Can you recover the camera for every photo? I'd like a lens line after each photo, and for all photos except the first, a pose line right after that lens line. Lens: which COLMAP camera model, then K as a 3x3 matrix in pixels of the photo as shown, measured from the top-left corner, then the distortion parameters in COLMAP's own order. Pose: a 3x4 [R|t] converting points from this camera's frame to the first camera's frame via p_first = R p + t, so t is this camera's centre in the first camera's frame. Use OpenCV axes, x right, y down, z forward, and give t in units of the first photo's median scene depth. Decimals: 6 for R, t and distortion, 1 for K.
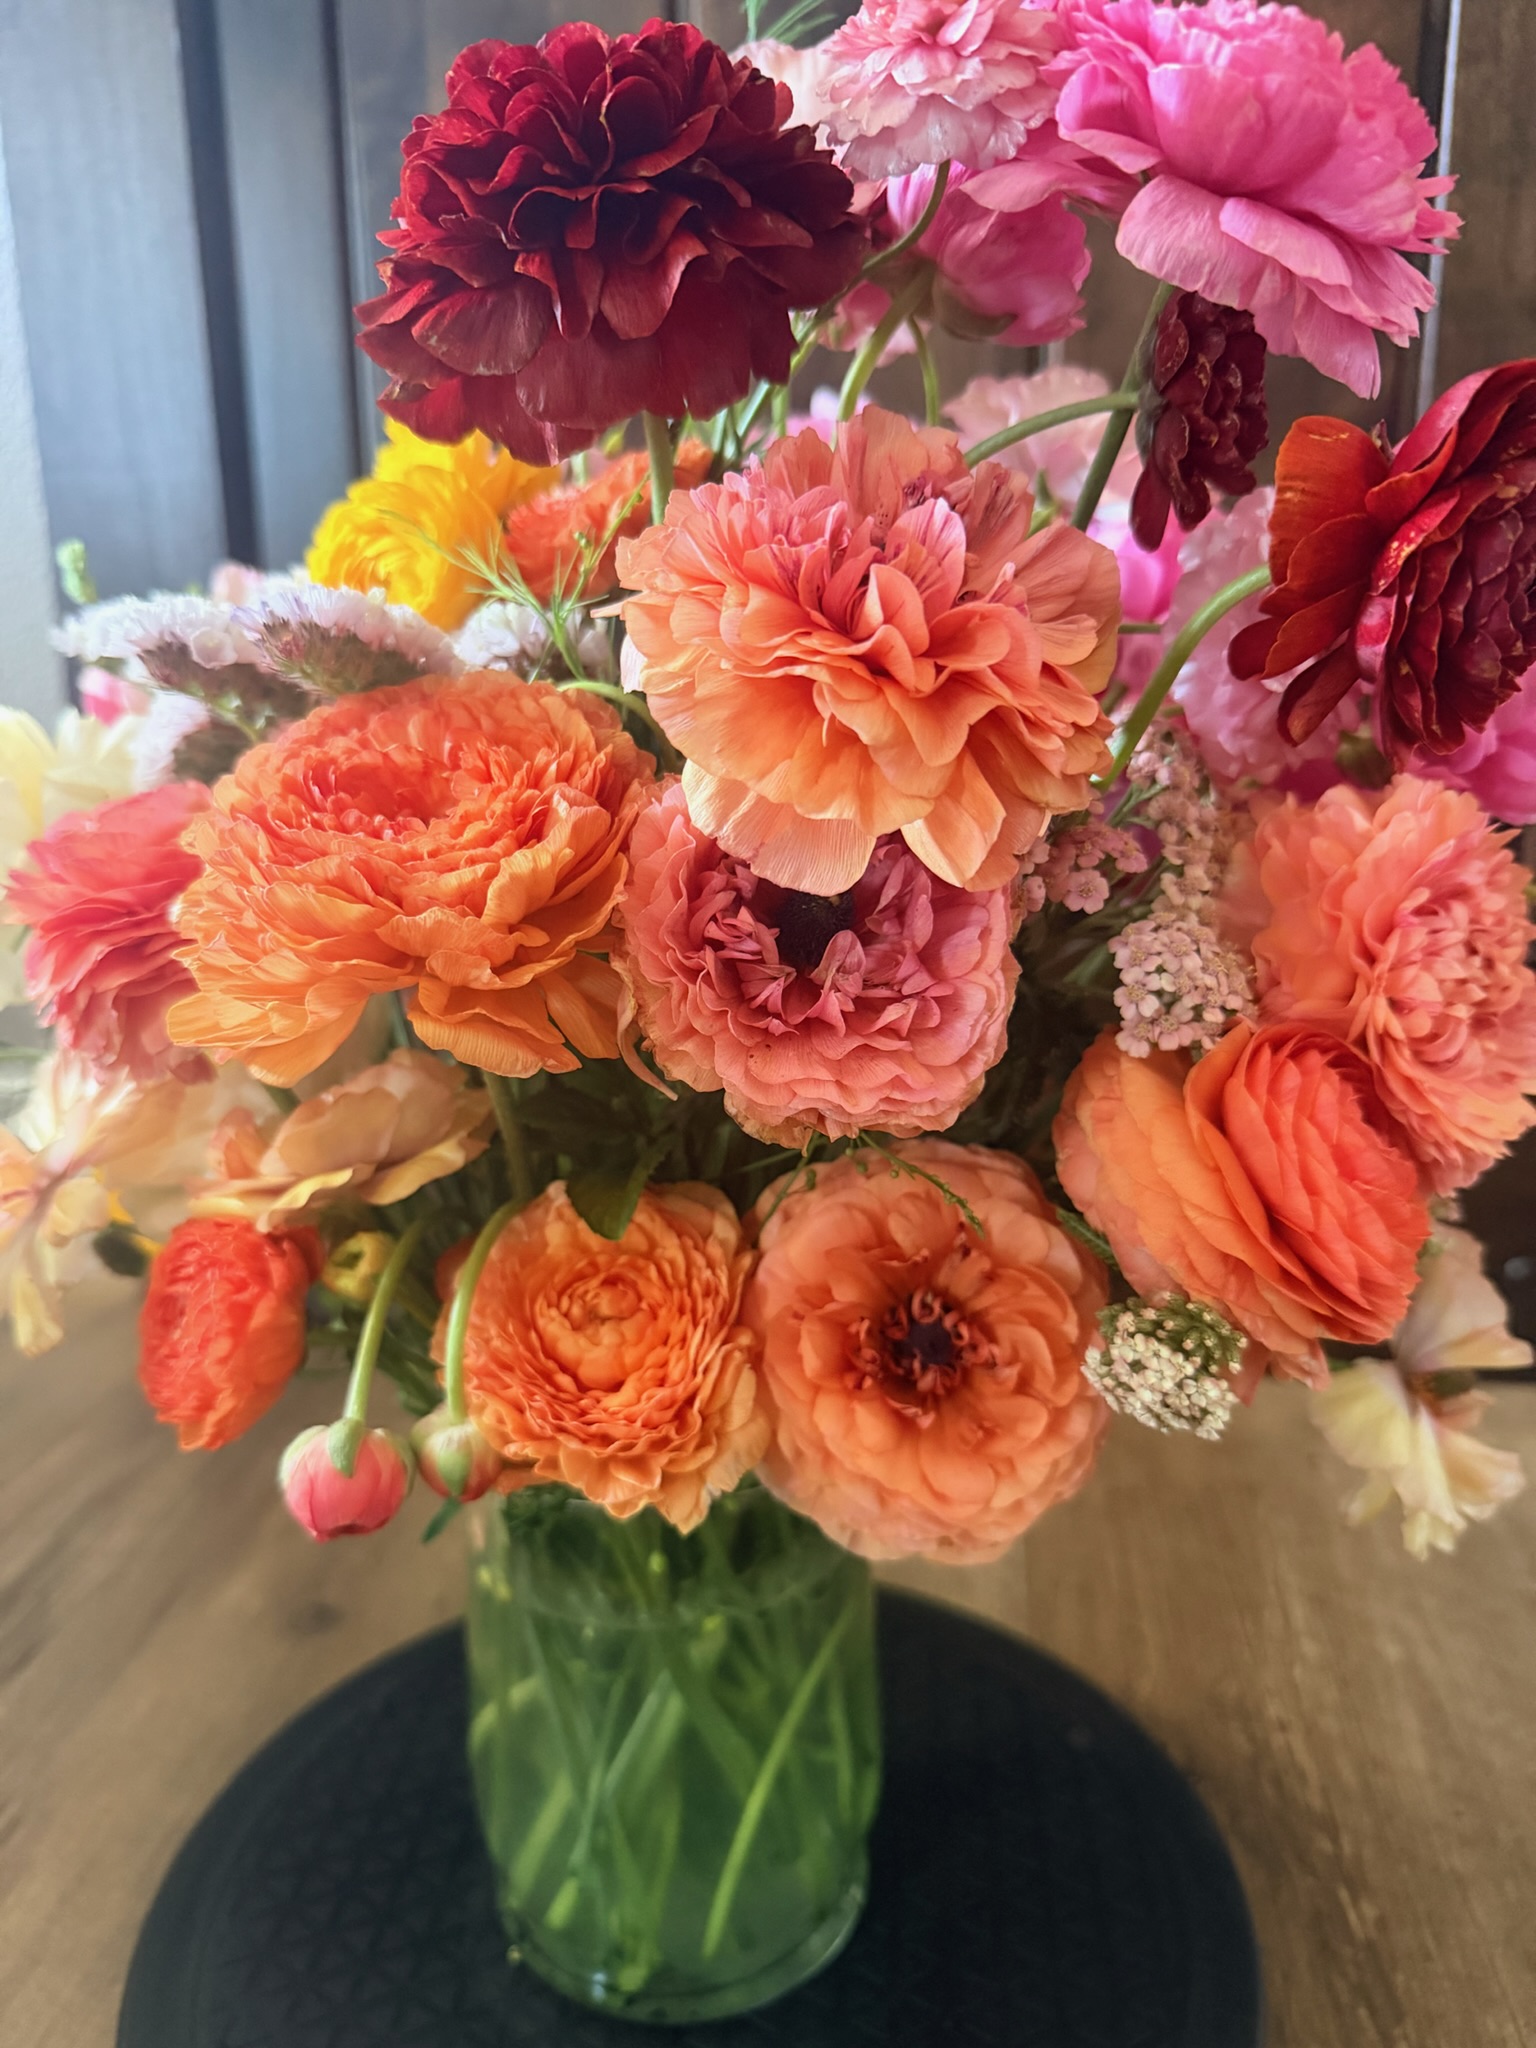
lens RADIAL K [[1518.3, 0, 755.2], [0, 1518.3, 1030.8], [0, 0, 1]] dist [-0.023762, -0.005509]
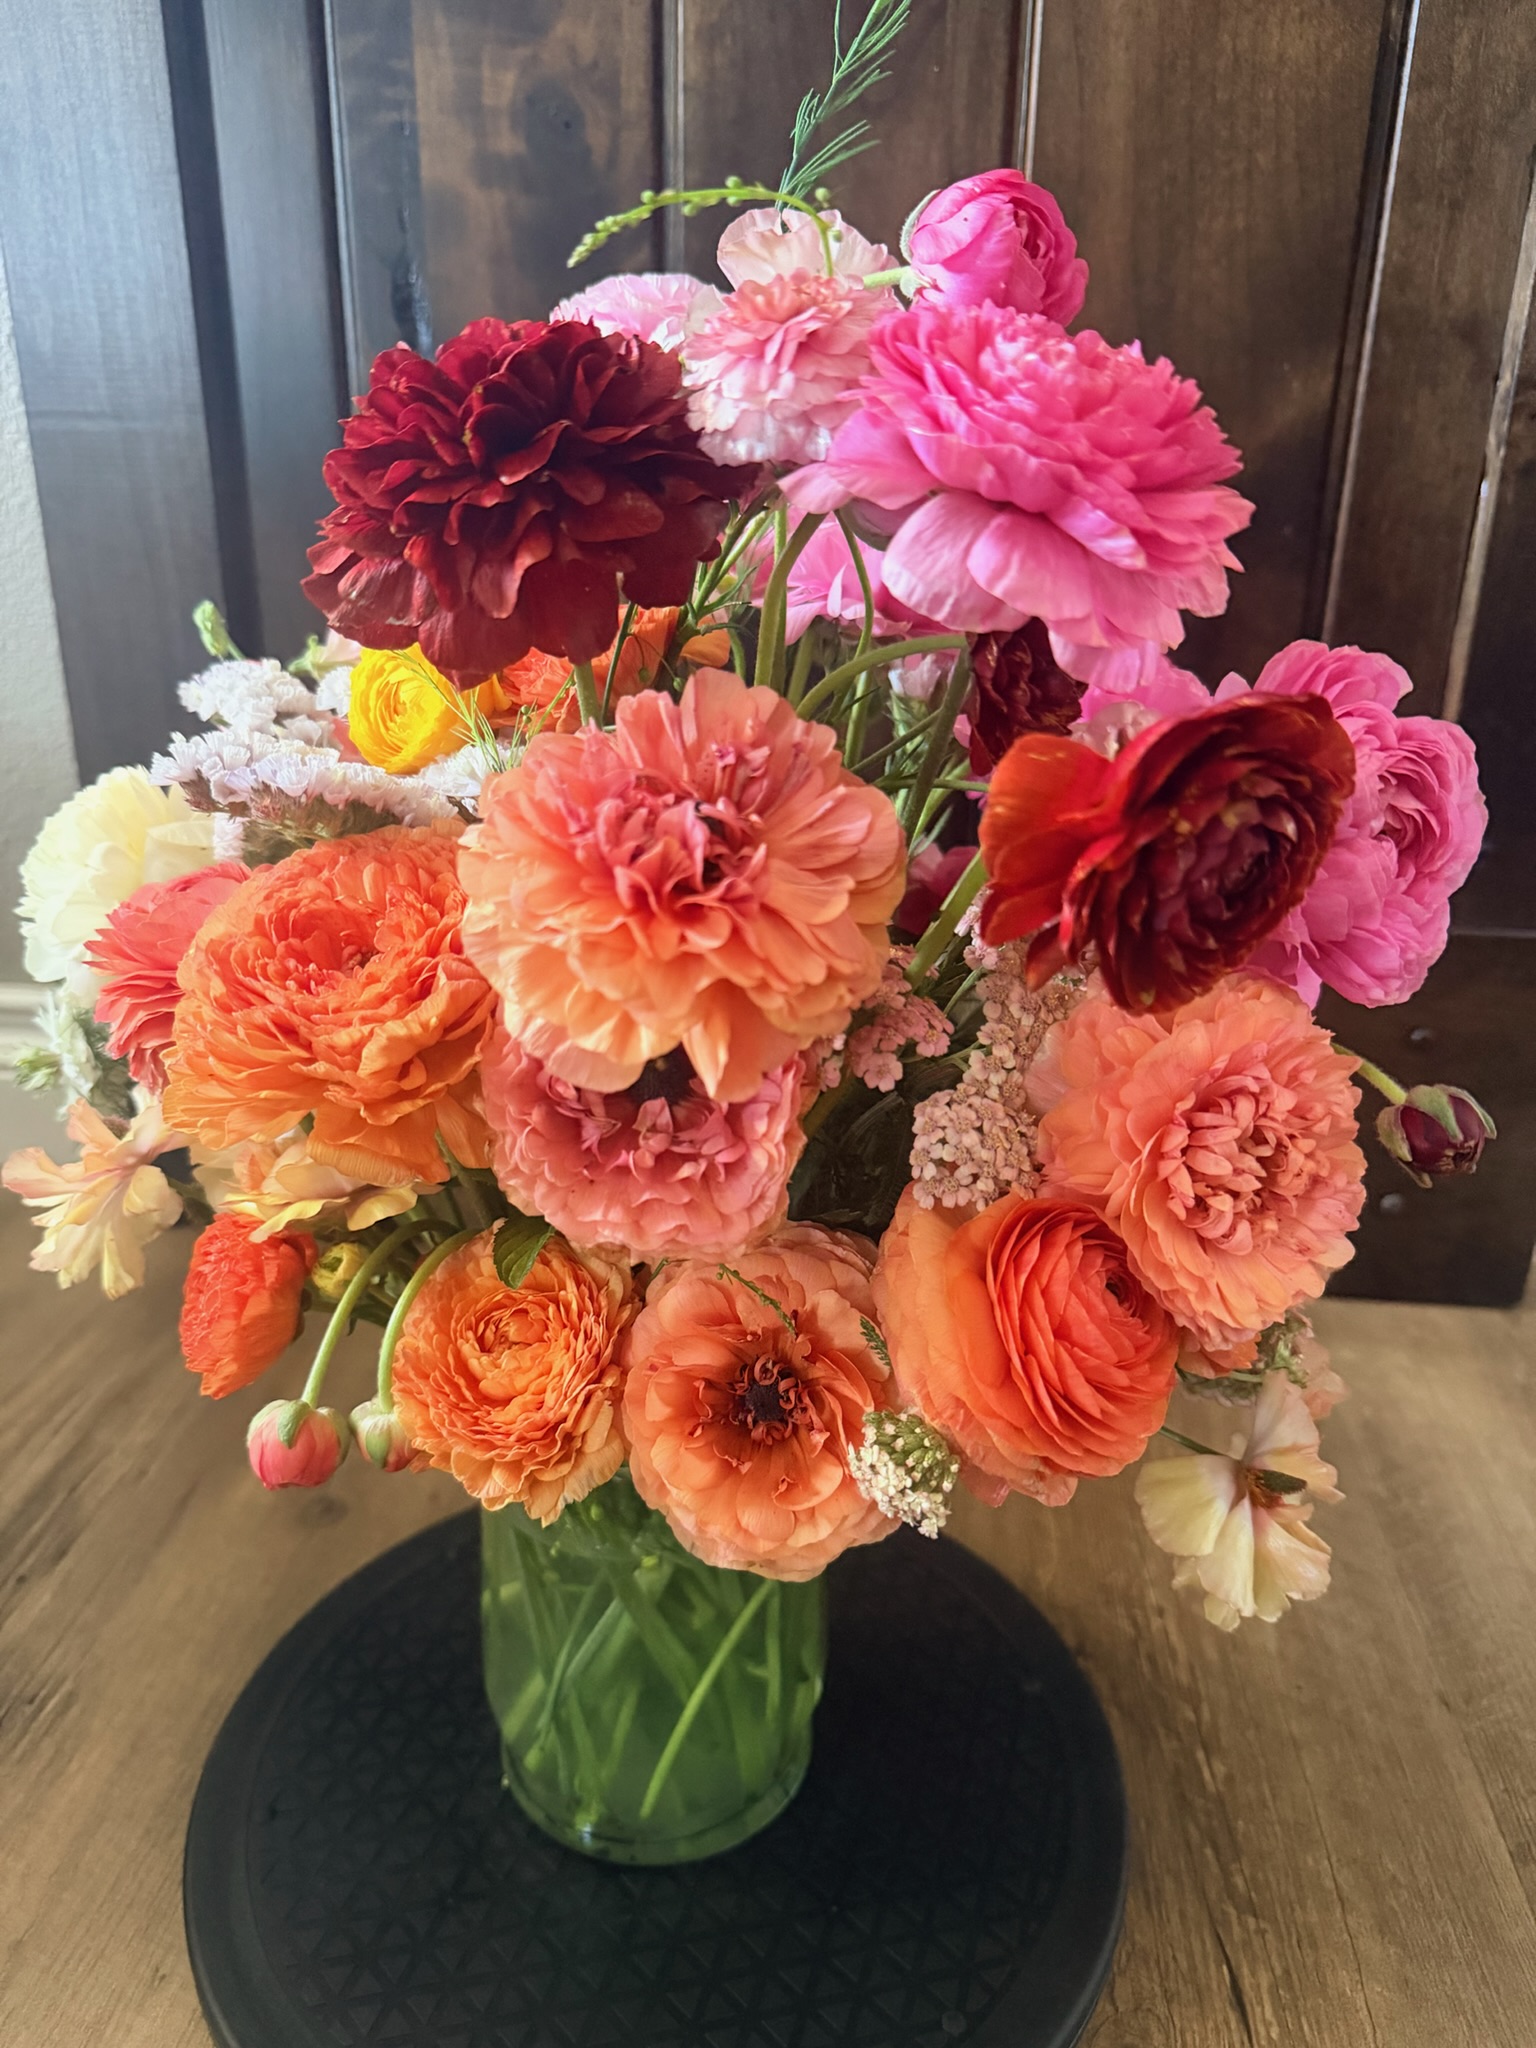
lens RADIAL K [[1518.3, 0, 788.7], [0, 1518.3, 1017.7], [0, 0, 1]] dist [-0.023762, -0.005509]
pose [[0.979779, 0.101027, -0.172703, 0.332101], [-0.081516, 0.989831, 0.116573, -0.253523], [0.182724, -0.100138, 0.978051, -0.153208]]
